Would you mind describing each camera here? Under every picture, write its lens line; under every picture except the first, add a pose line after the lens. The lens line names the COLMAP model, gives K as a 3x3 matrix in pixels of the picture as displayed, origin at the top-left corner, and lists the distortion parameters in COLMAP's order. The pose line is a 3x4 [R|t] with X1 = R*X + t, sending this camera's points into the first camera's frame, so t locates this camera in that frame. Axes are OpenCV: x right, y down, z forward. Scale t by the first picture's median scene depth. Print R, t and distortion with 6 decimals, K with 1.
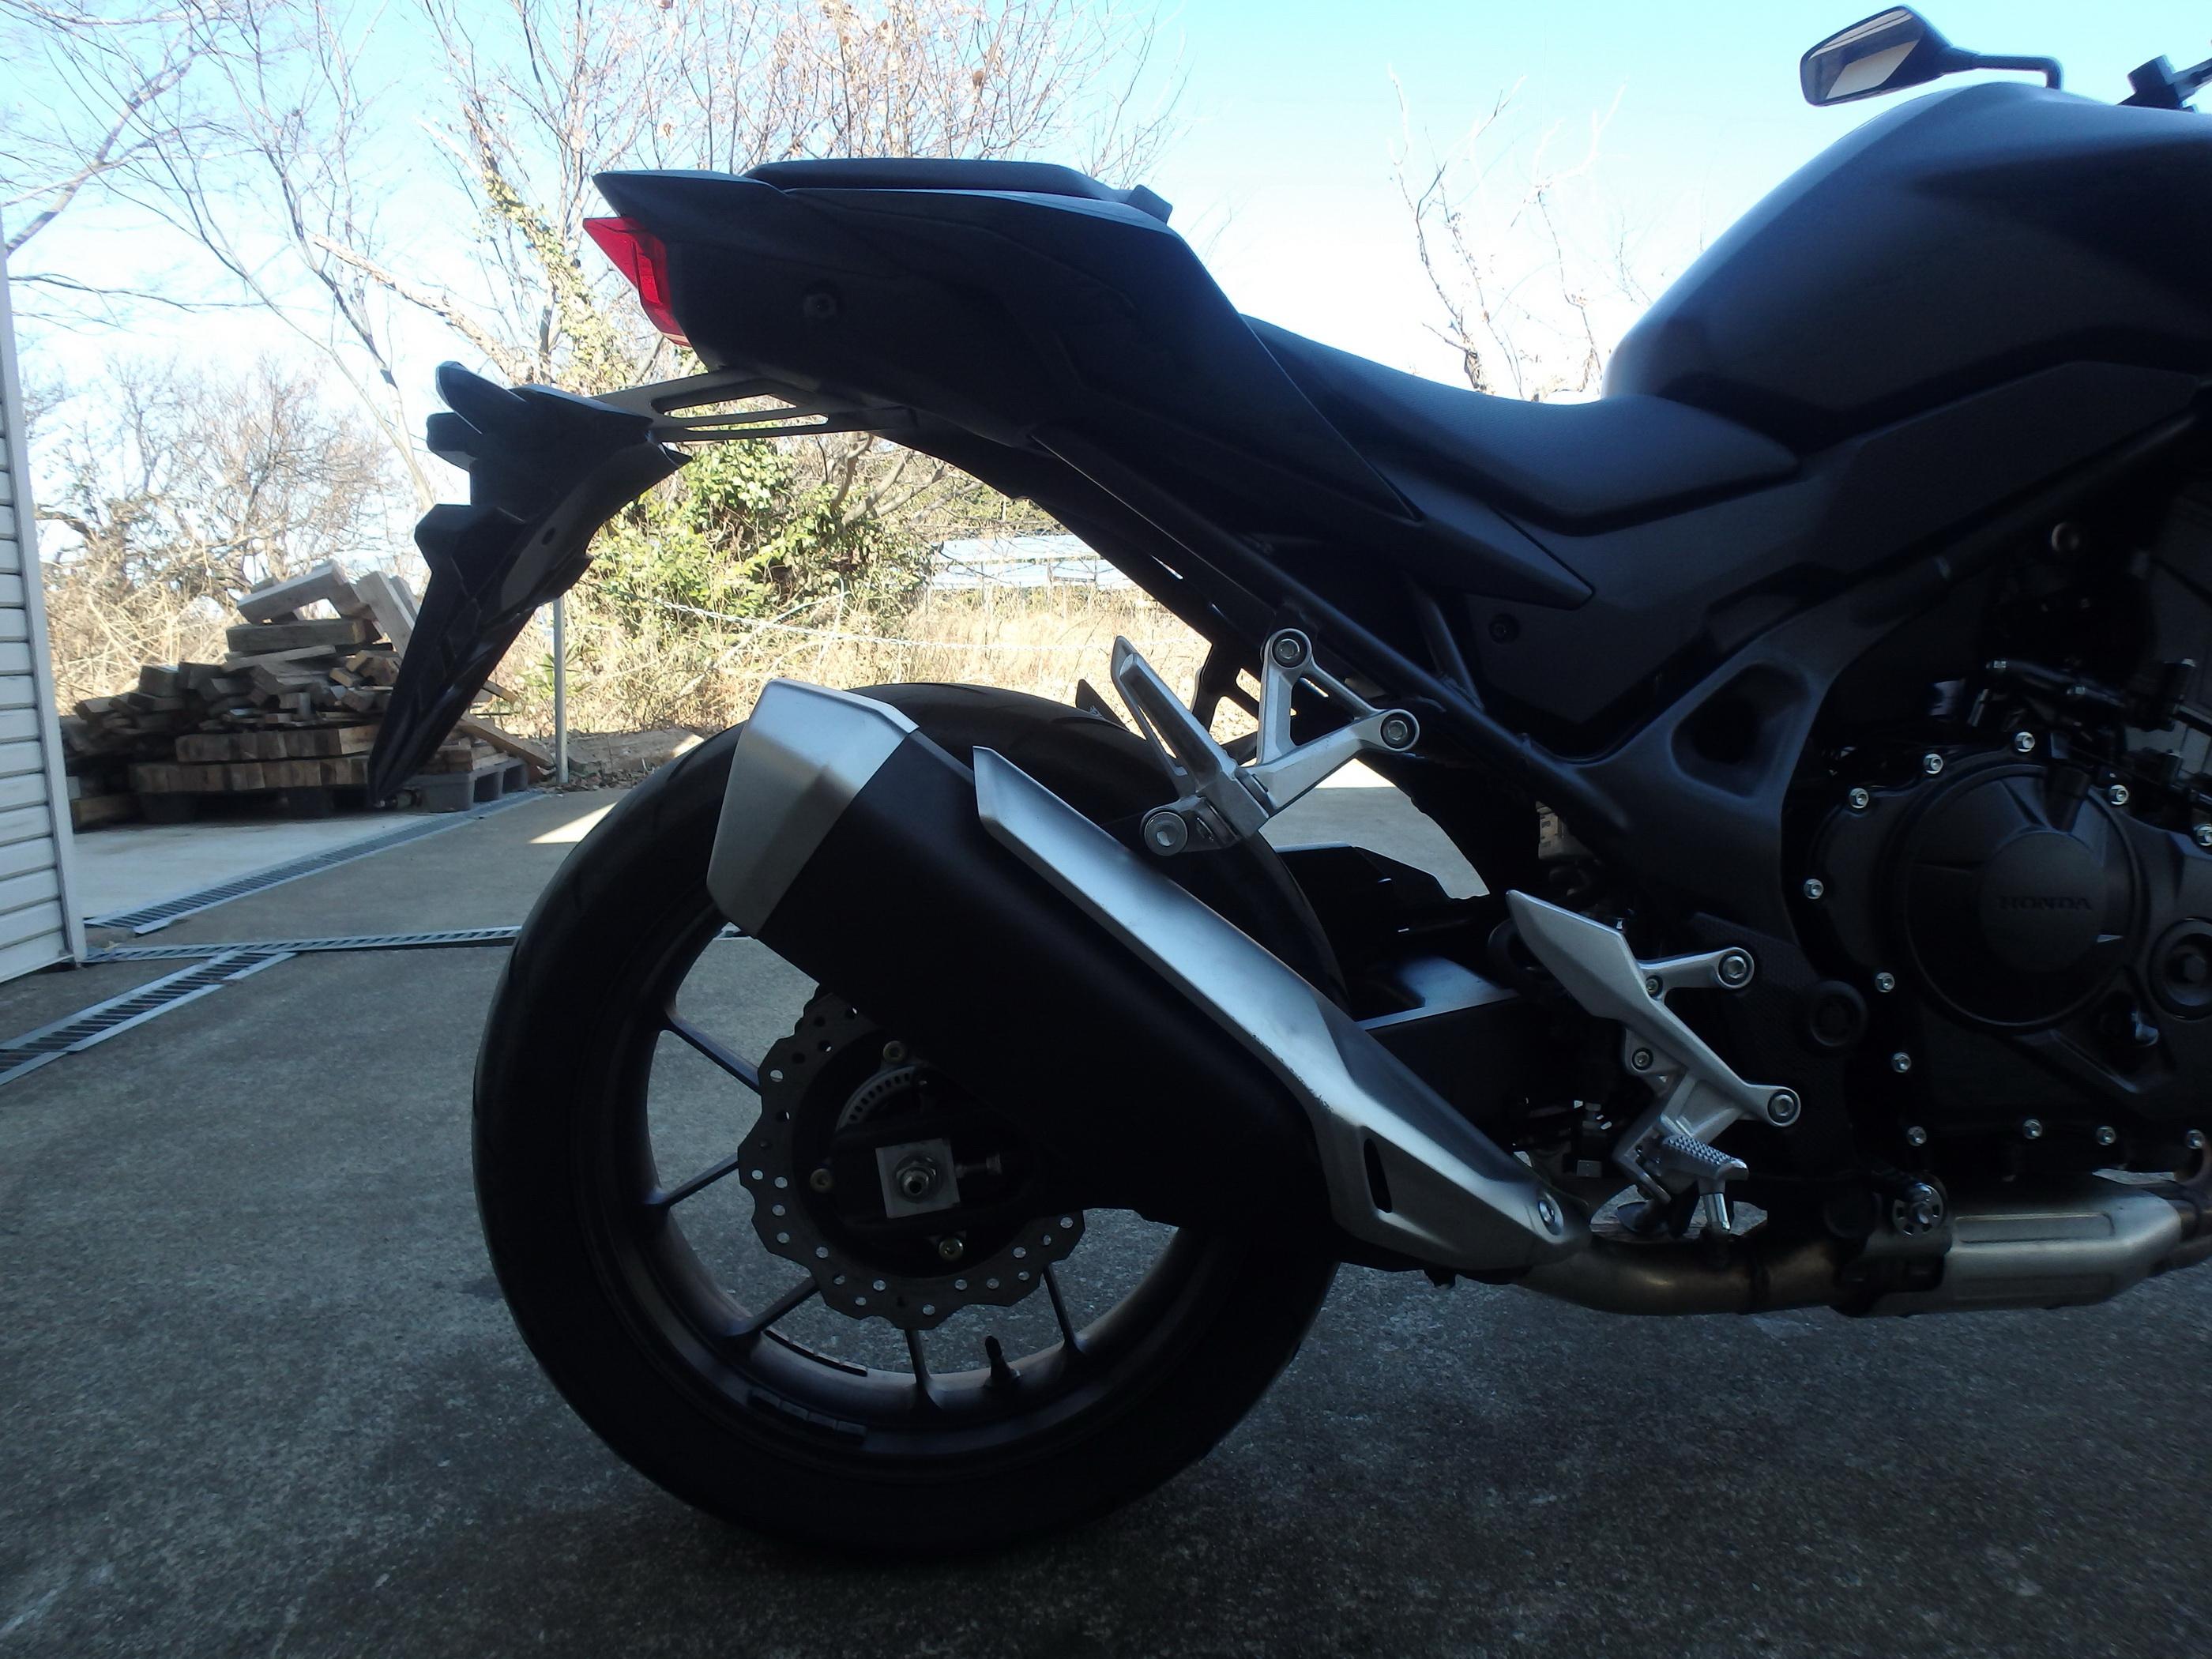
lens RADIAL K [[1371.6, 0, 1114.0], [0, 1371.6, 808.4], [0, 0, 1]] dist [-0.044206, 0.012903]
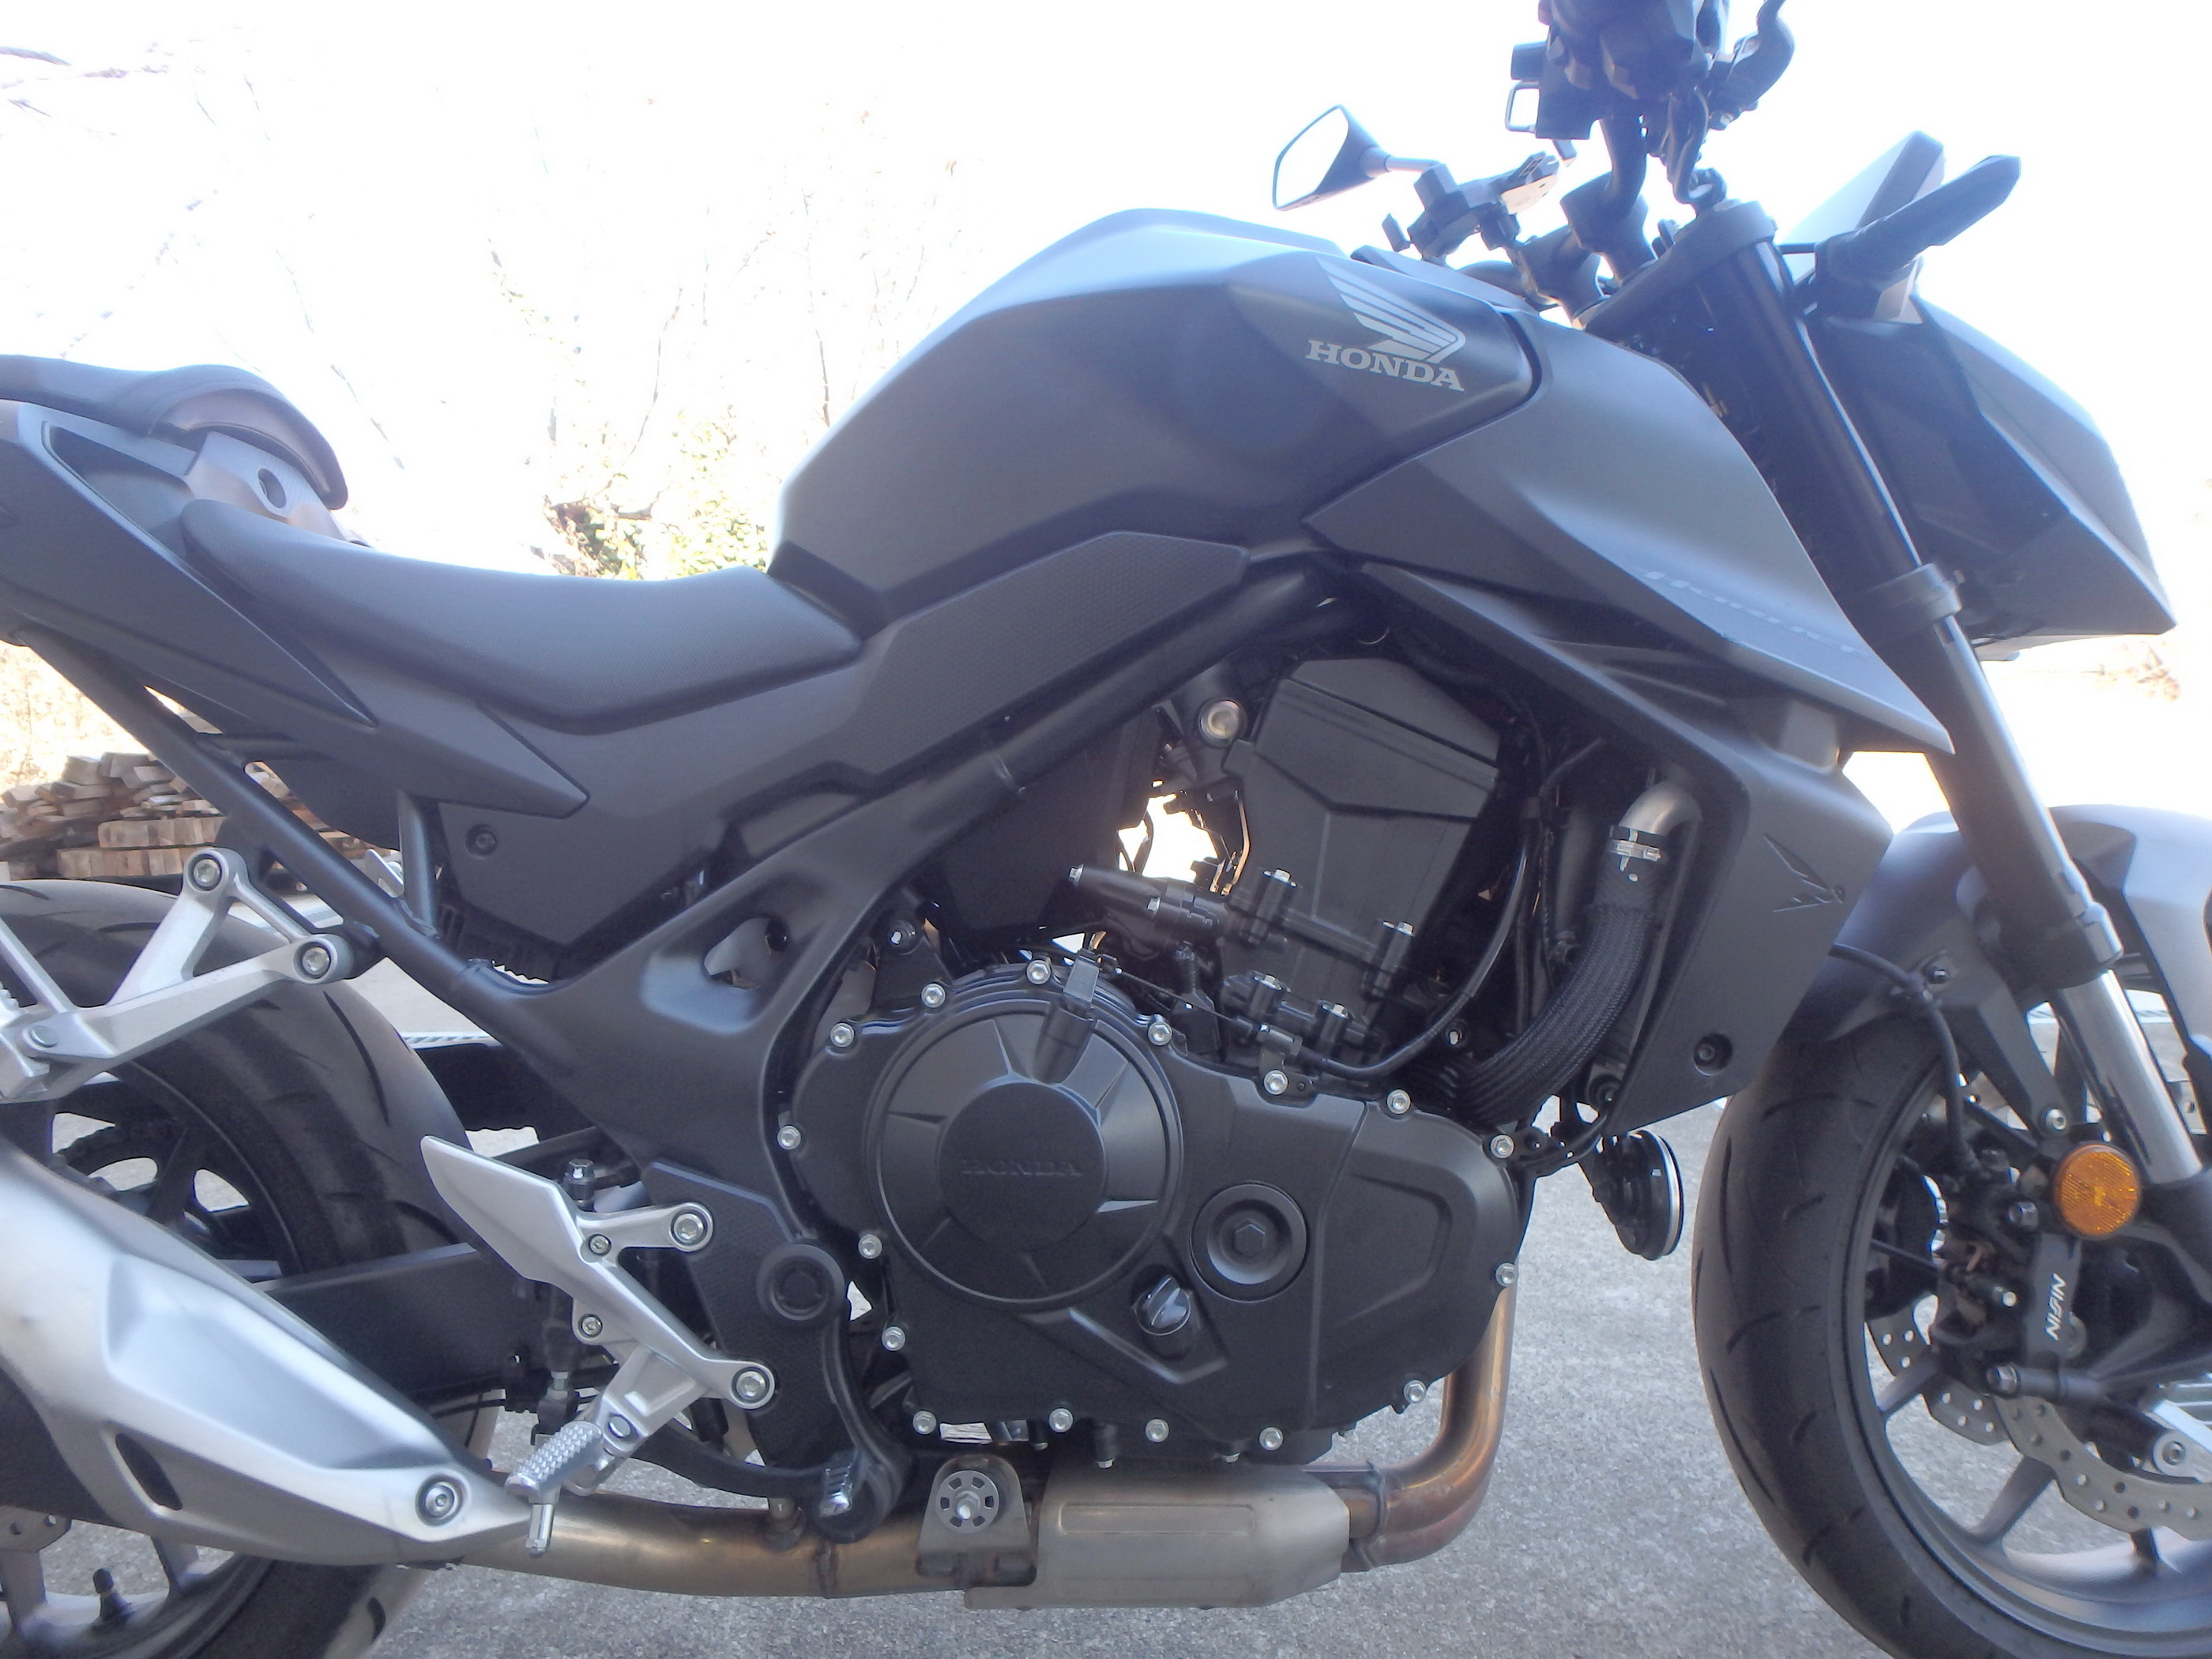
lens RADIAL K [[1371.6, 0, 1104.1], [0, 1371.6, 837.8], [0, 0, 1]] dist [-0.044206, 0.012903]
pose [[0.998094, 0.003155, -0.061638, 0.134221], [-0.004702, 0.999677, -0.024972, -0.020092], [0.061540, 0.025215, 0.997786, 0.020990]]
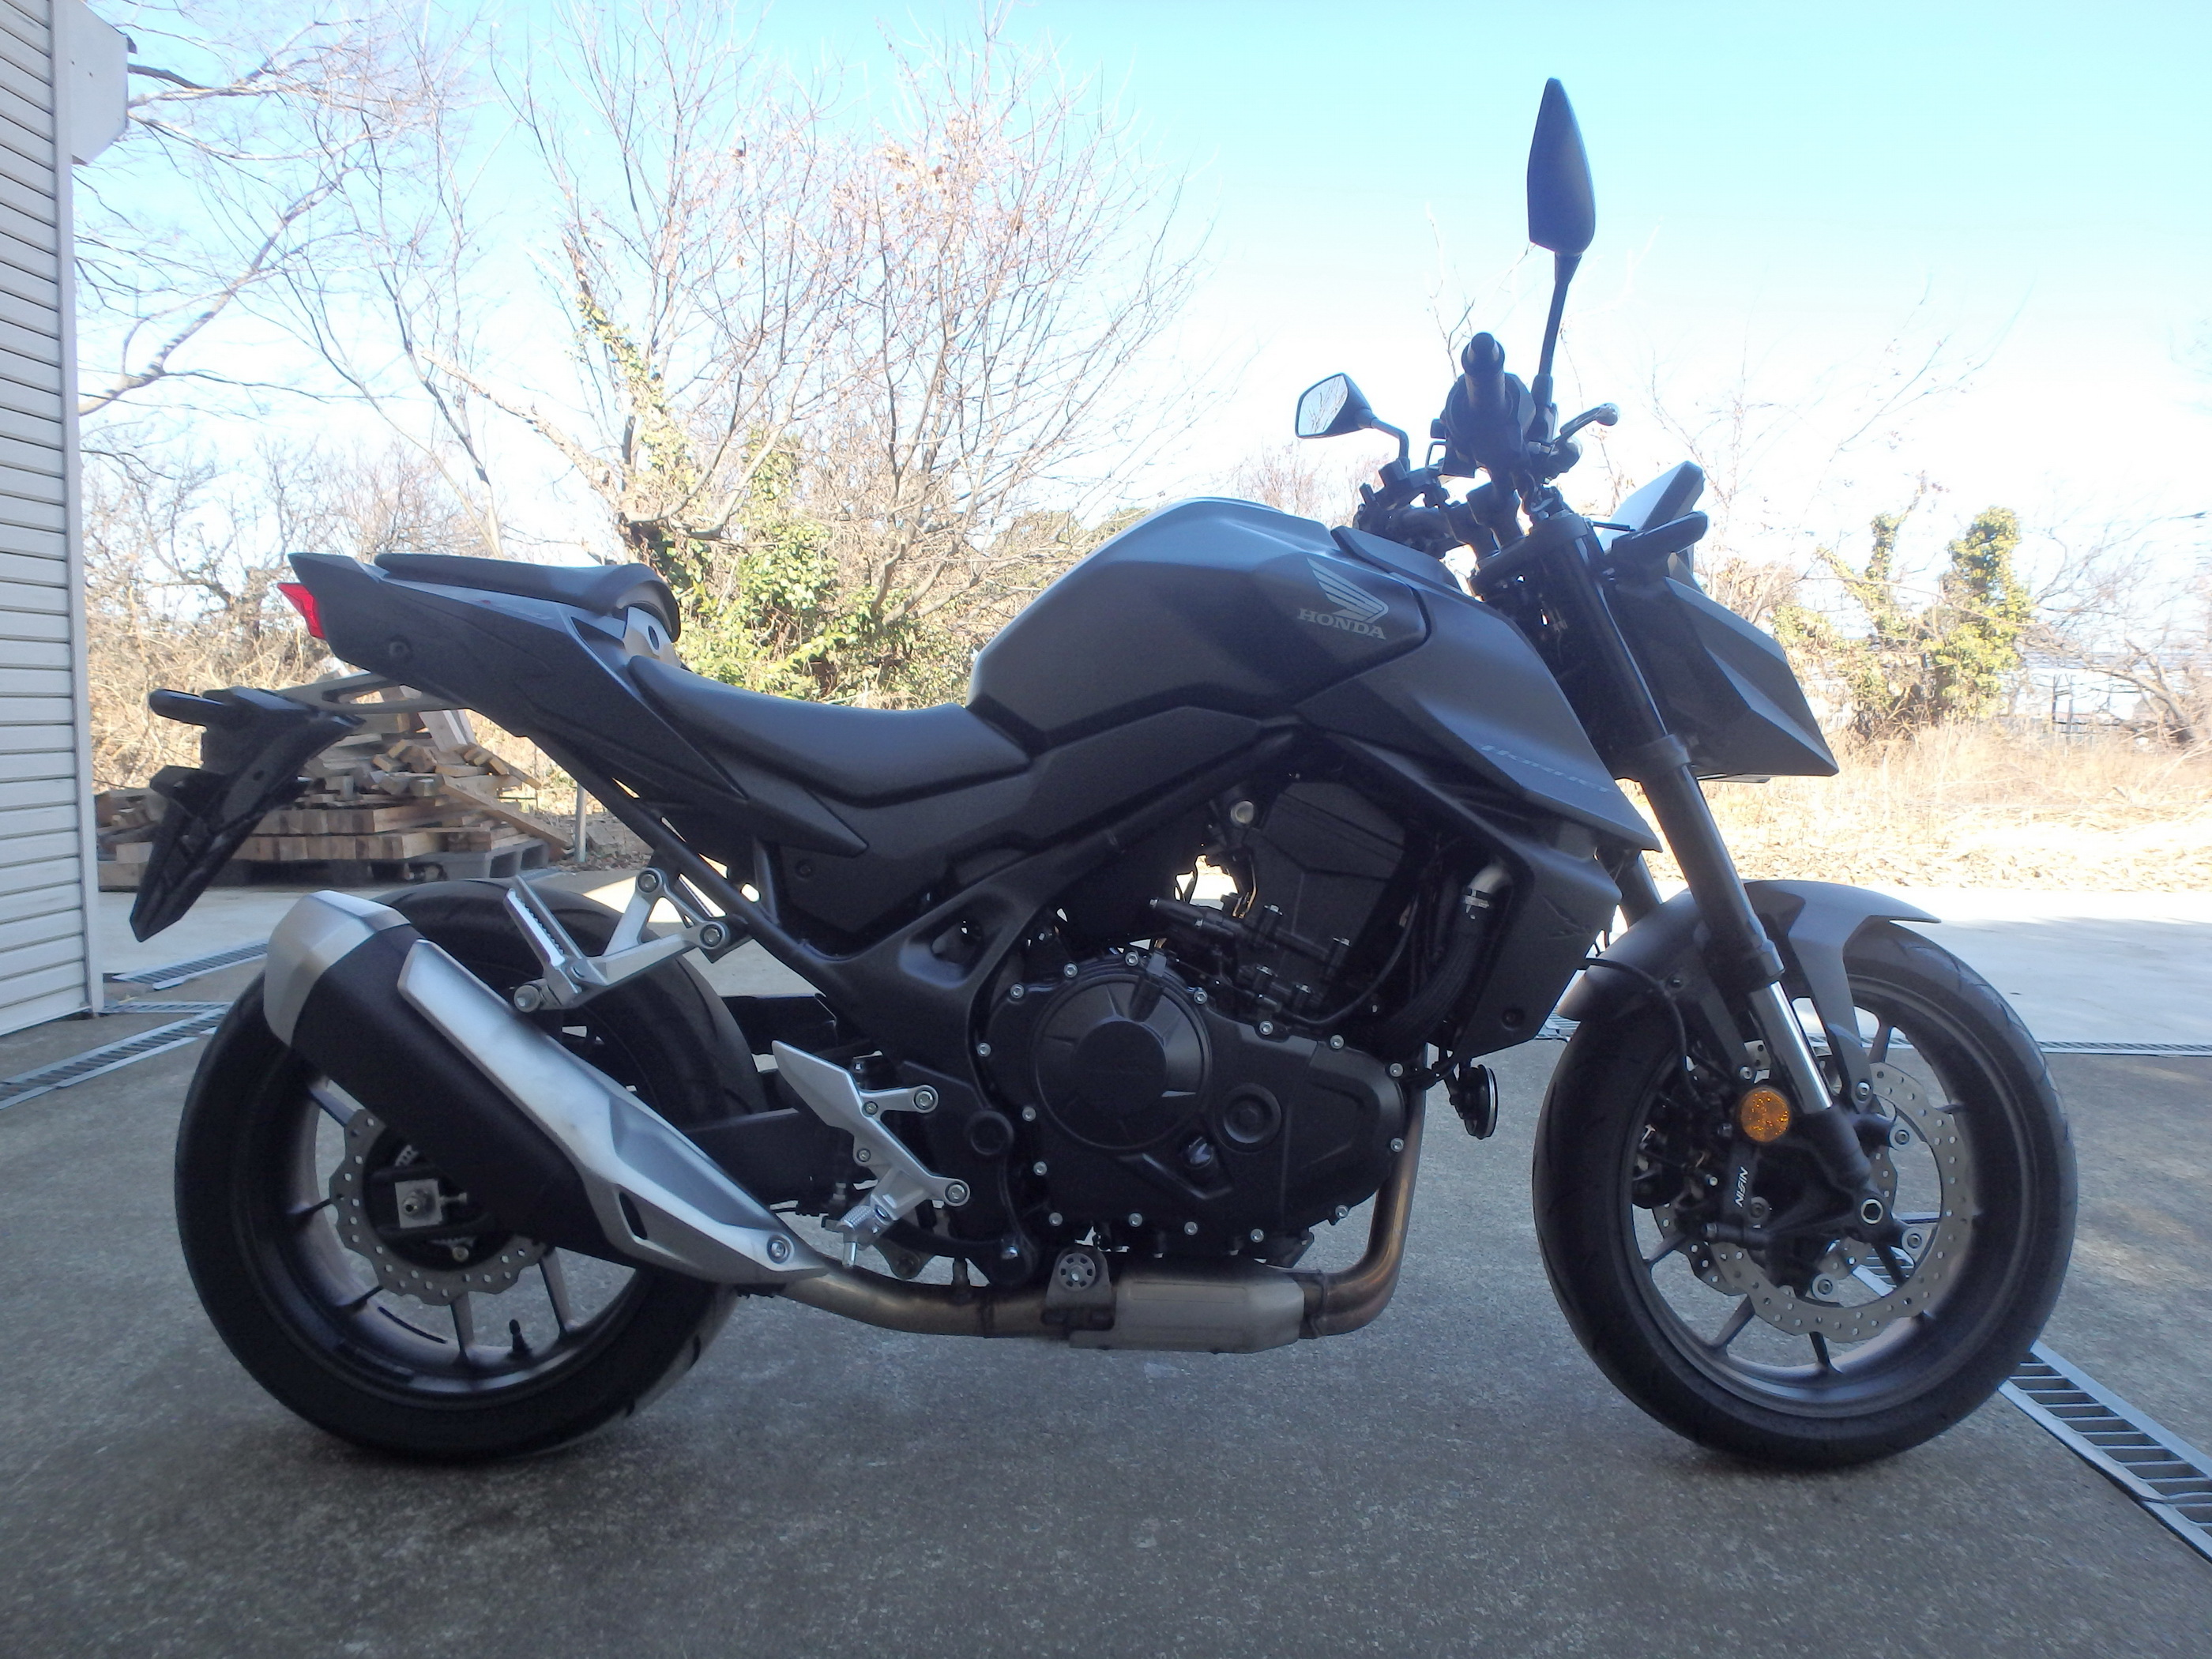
lens RADIAL K [[1371.6, 0, 1125.8], [0, 1371.6, 813.3], [0, 0, 1]] dist [-0.044206, 0.012903]
pose [[0.997114, 0.037872, -0.065800, 0.132643], [-0.041348, 0.997775, -0.052293, -0.022977], [0.063673, 0.054863, 0.996462, -0.093013]]
